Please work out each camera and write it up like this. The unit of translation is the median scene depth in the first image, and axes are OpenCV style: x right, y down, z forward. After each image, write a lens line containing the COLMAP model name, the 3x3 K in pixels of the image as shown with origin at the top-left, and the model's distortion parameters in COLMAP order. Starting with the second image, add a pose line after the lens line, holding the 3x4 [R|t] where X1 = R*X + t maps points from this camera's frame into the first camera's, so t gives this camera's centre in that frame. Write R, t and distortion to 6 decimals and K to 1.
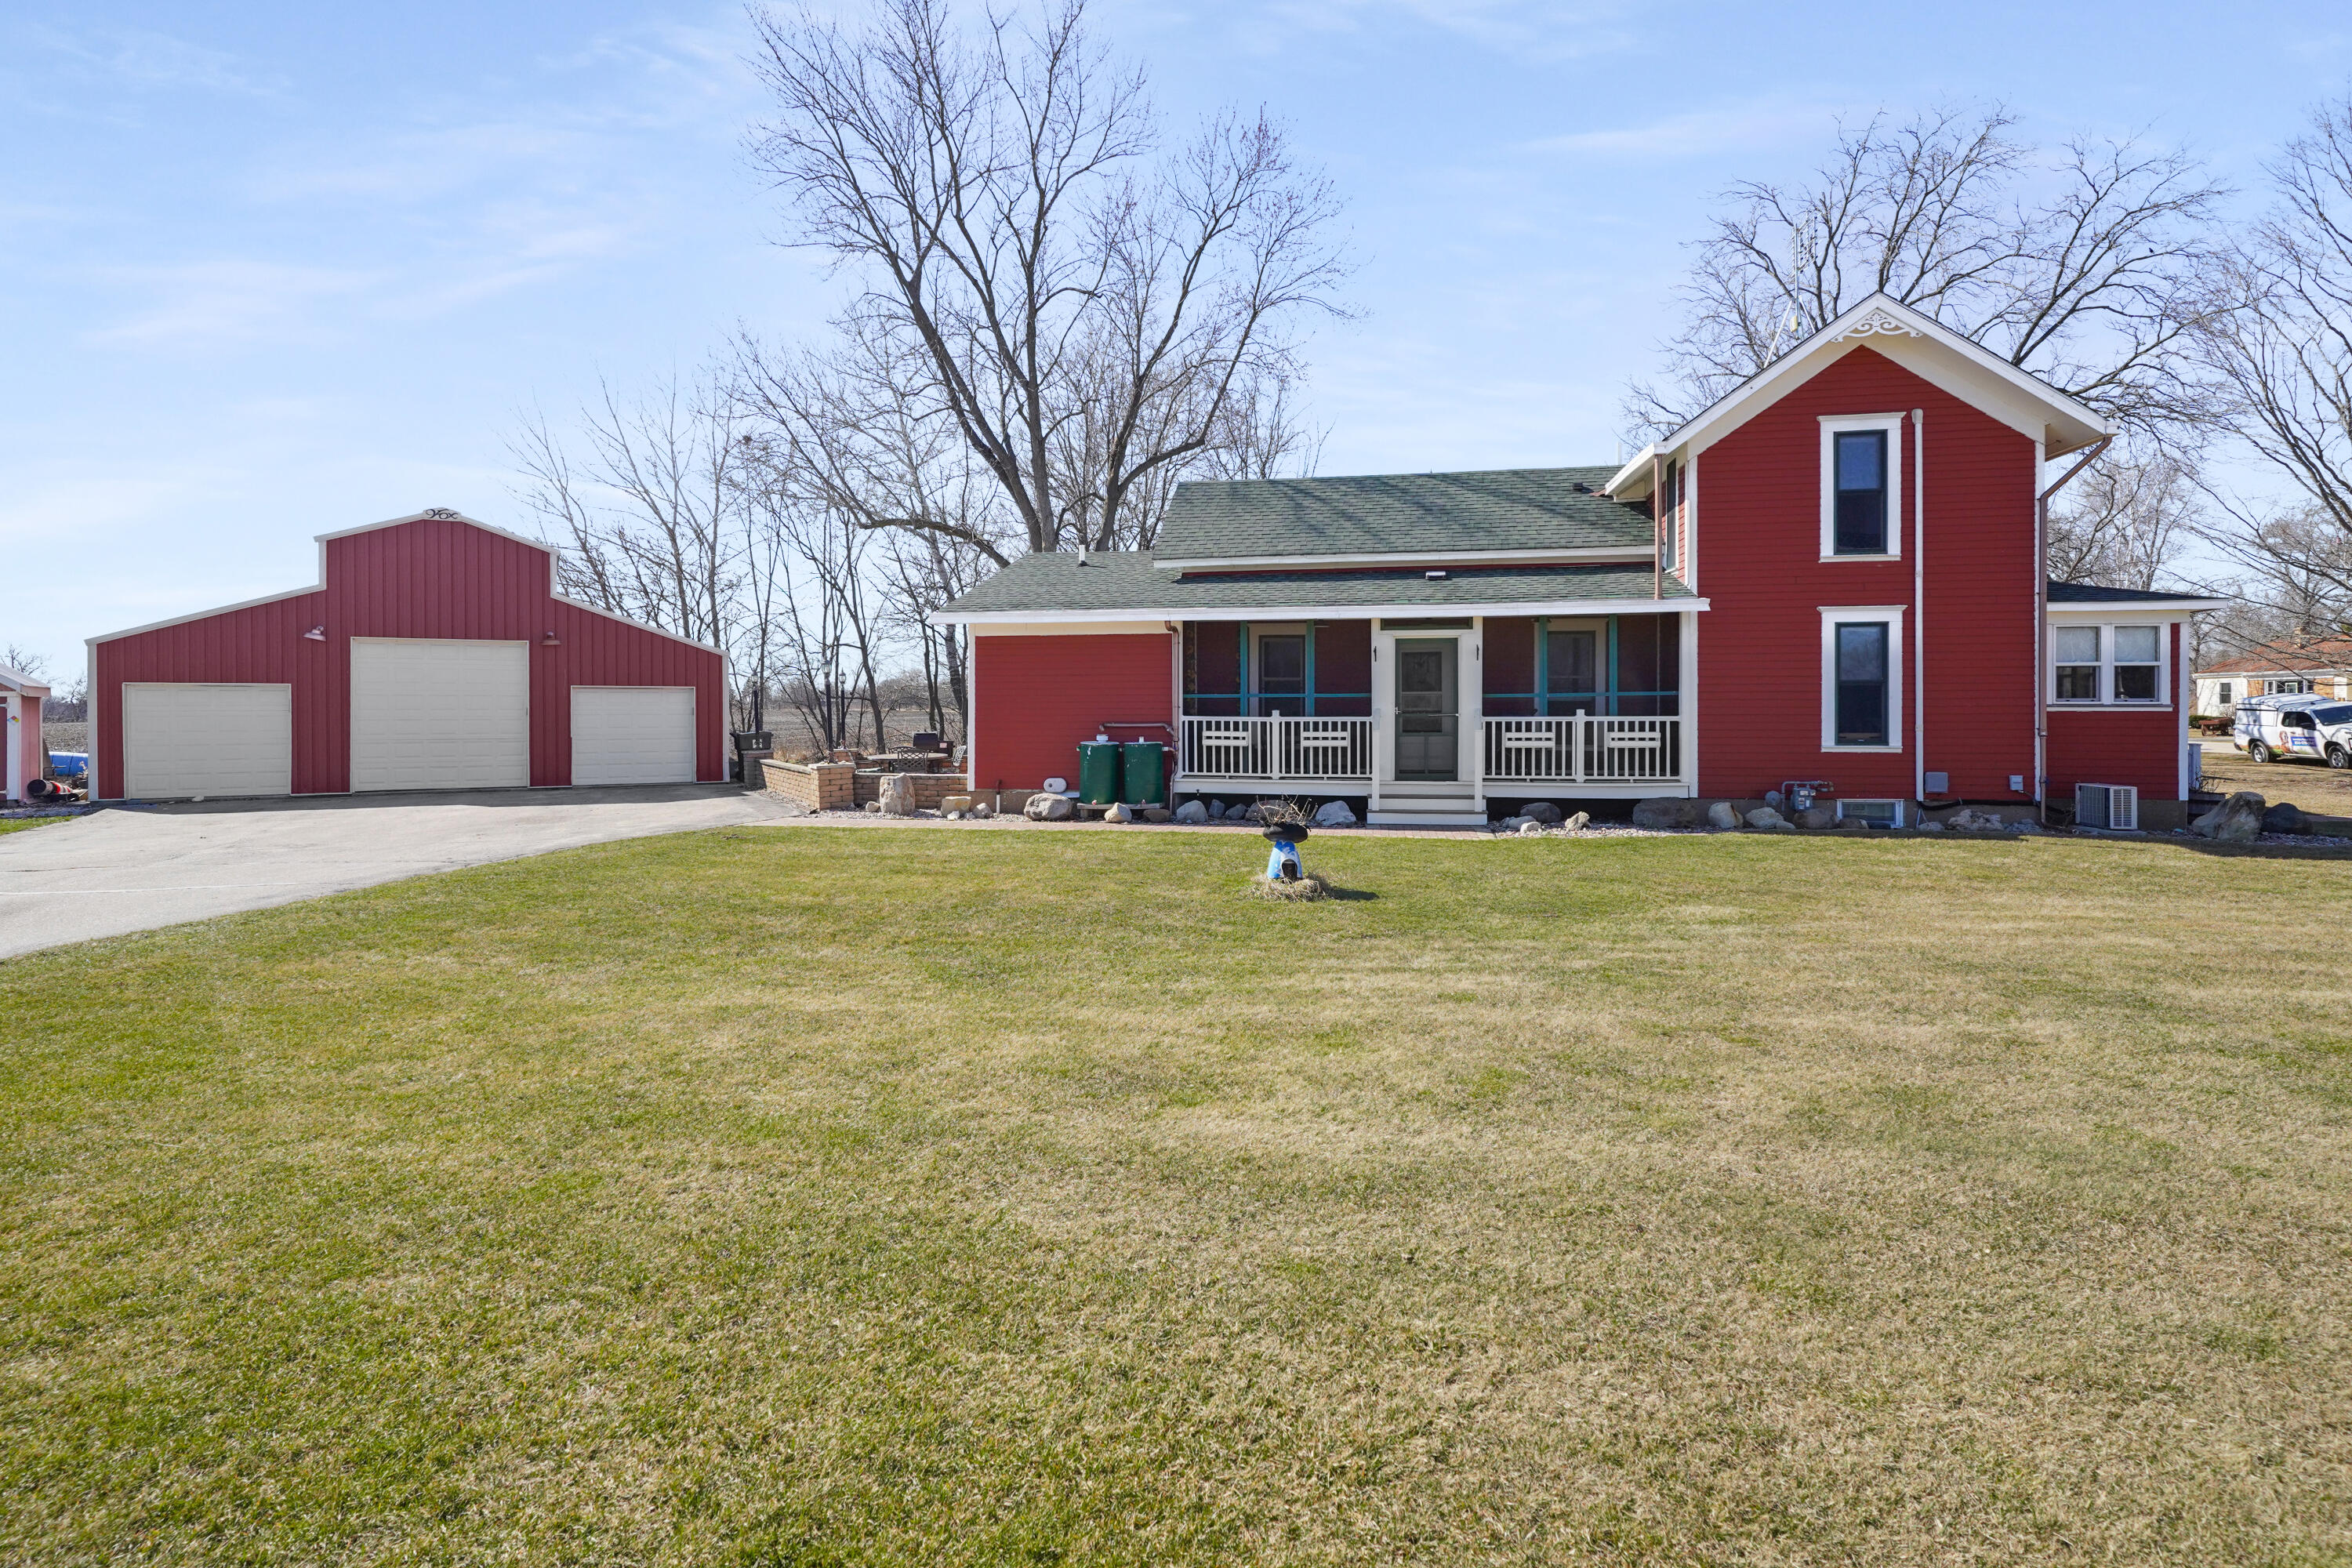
lens RADIAL K [[1160.3, 0, 1168.0], [0, 1160.3, 712.8], [0, 0, 1]] dist [0.001964, -0.000329]
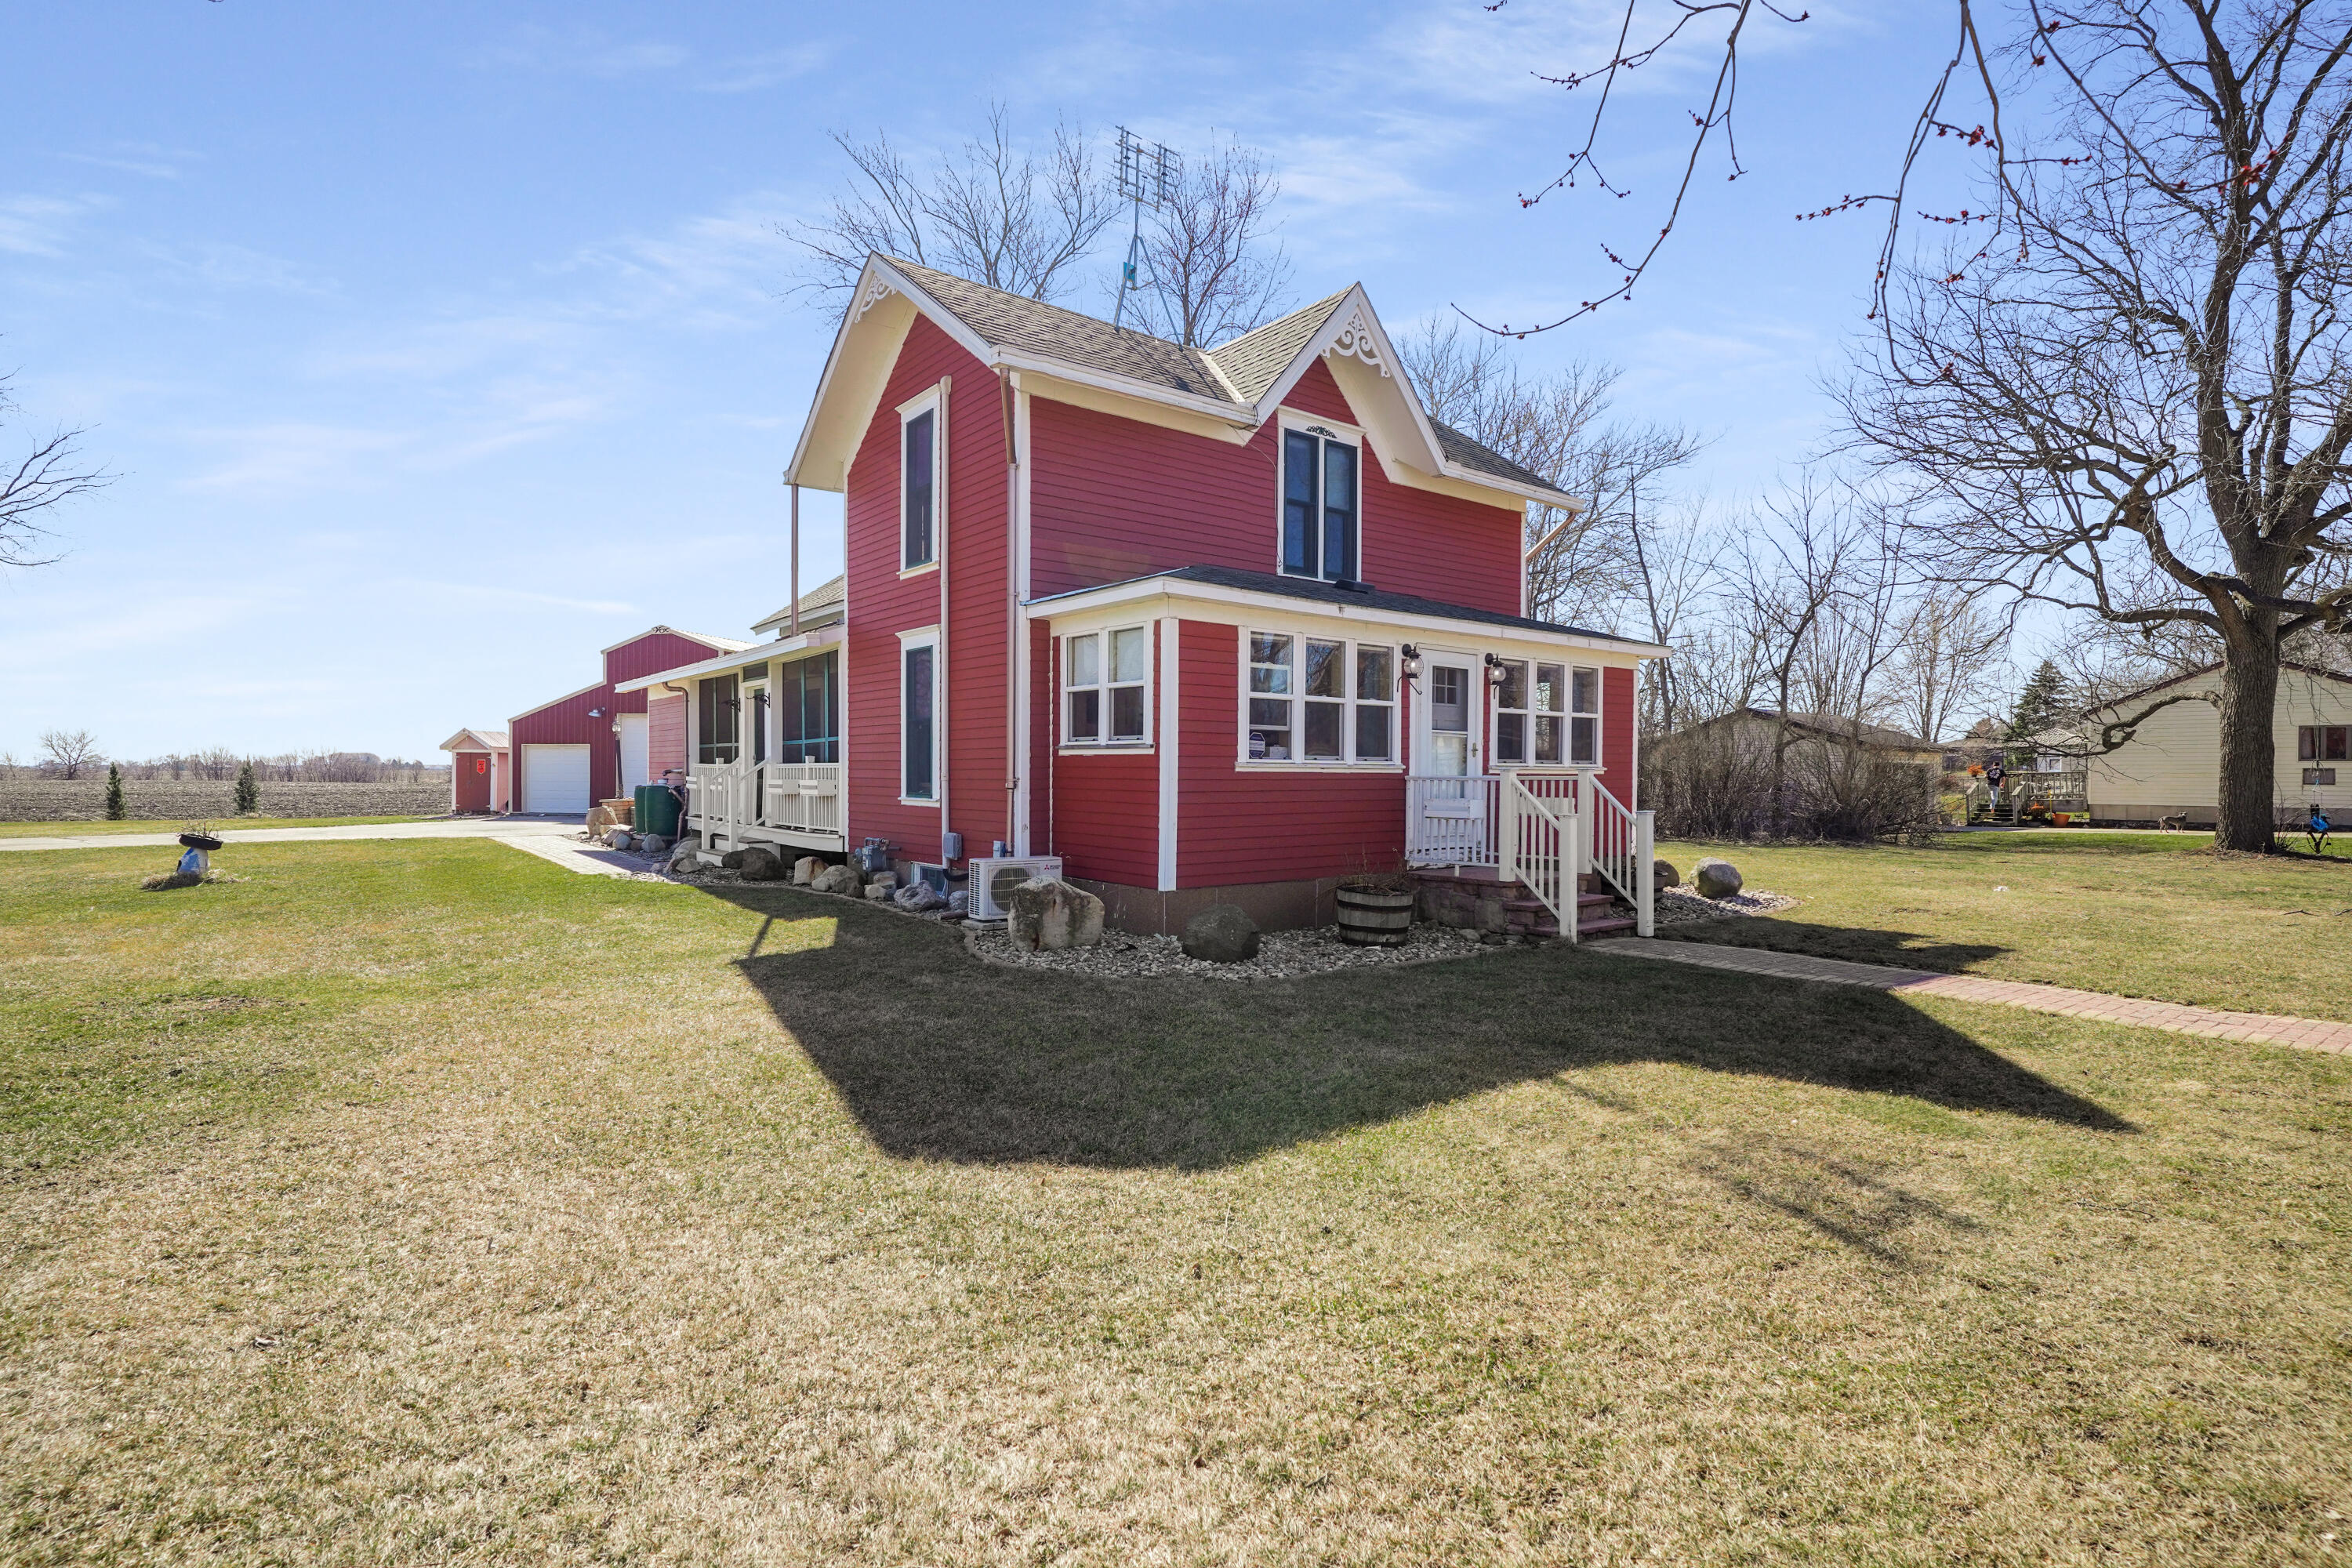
lens RADIAL K [[1134.3, 0, 1176.0], [0, 1134.3, 784.0], [0, 0, 1]] dist [0.002088, -0.001740]
pose [[0.752527, 0.013124, -0.658431, 1.162631], [-0.003991, 0.999874, 0.015368, 0.005054], [0.658550, -0.008937, 0.752484, 0.469835]]
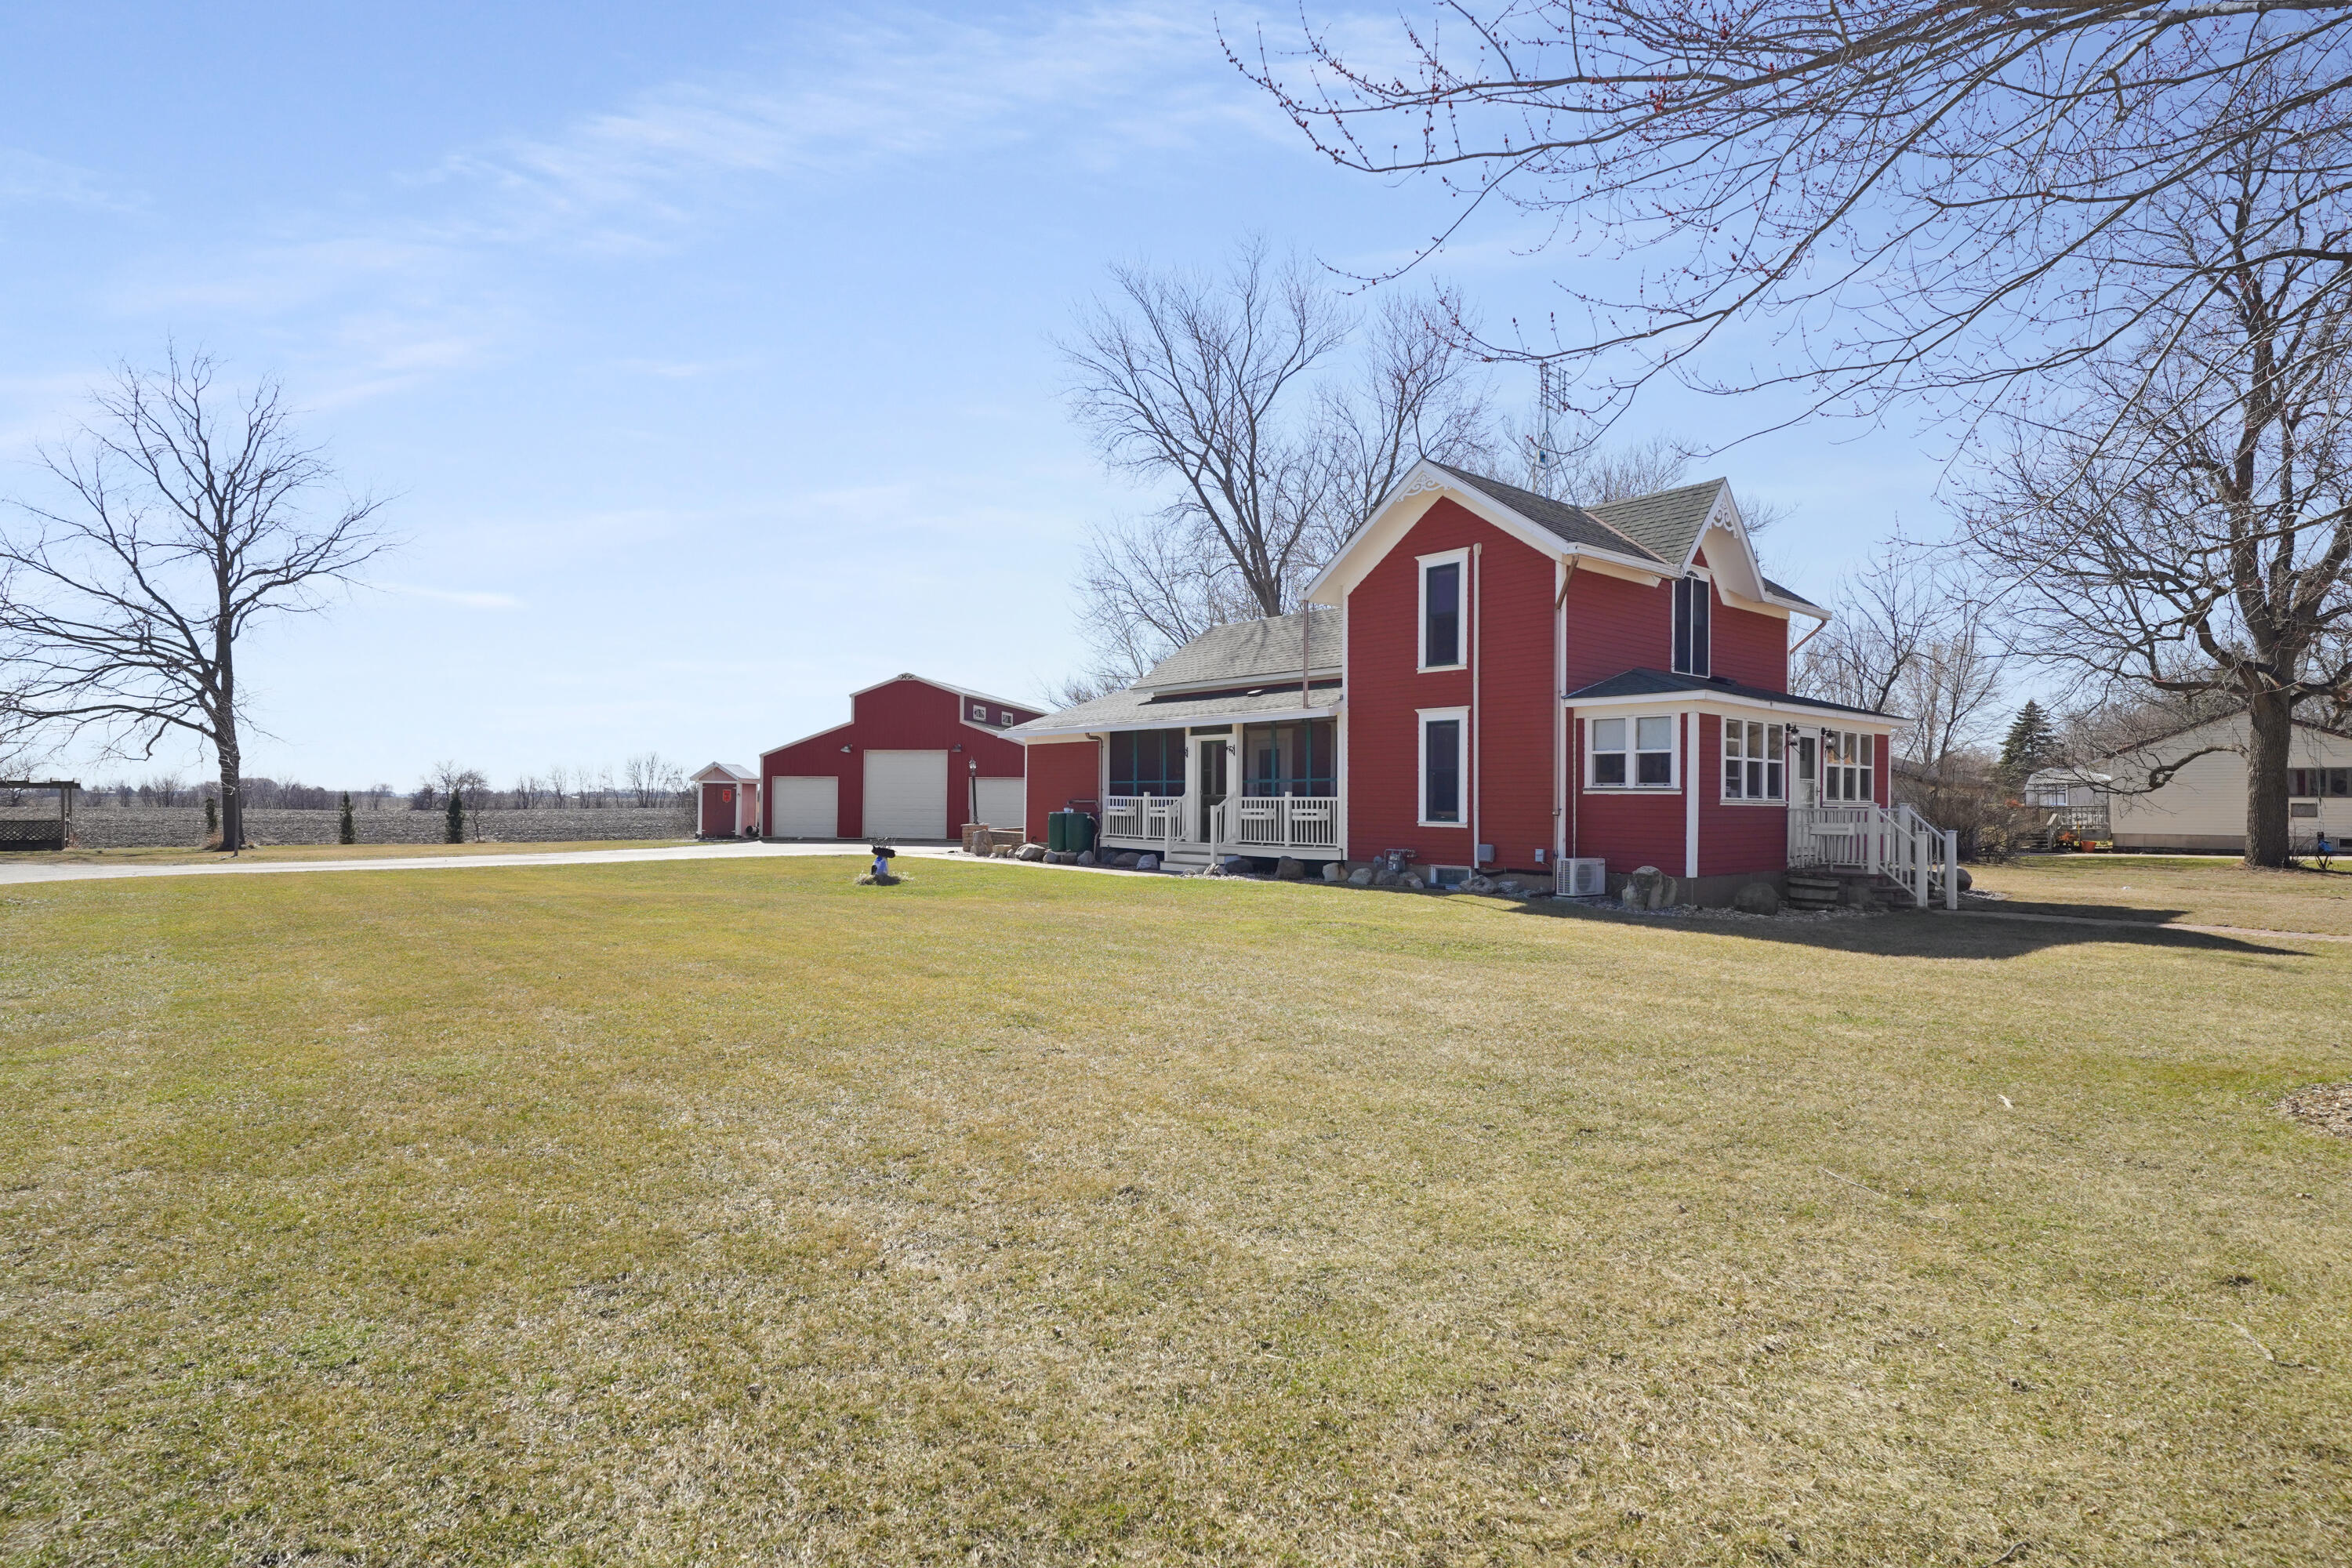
lens RADIAL K [[1172.5, 0, 1174.2], [0, 1172.5, 793.5], [0, 0, 1]] dist [0.004549, 0.000429]
pose [[0.779418, 0.003921, -0.626492, 1.058084], [-0.007319, 0.999969, -0.002847, 0.003864], [0.626461, 0.006804, 0.779423, -0.131466]]
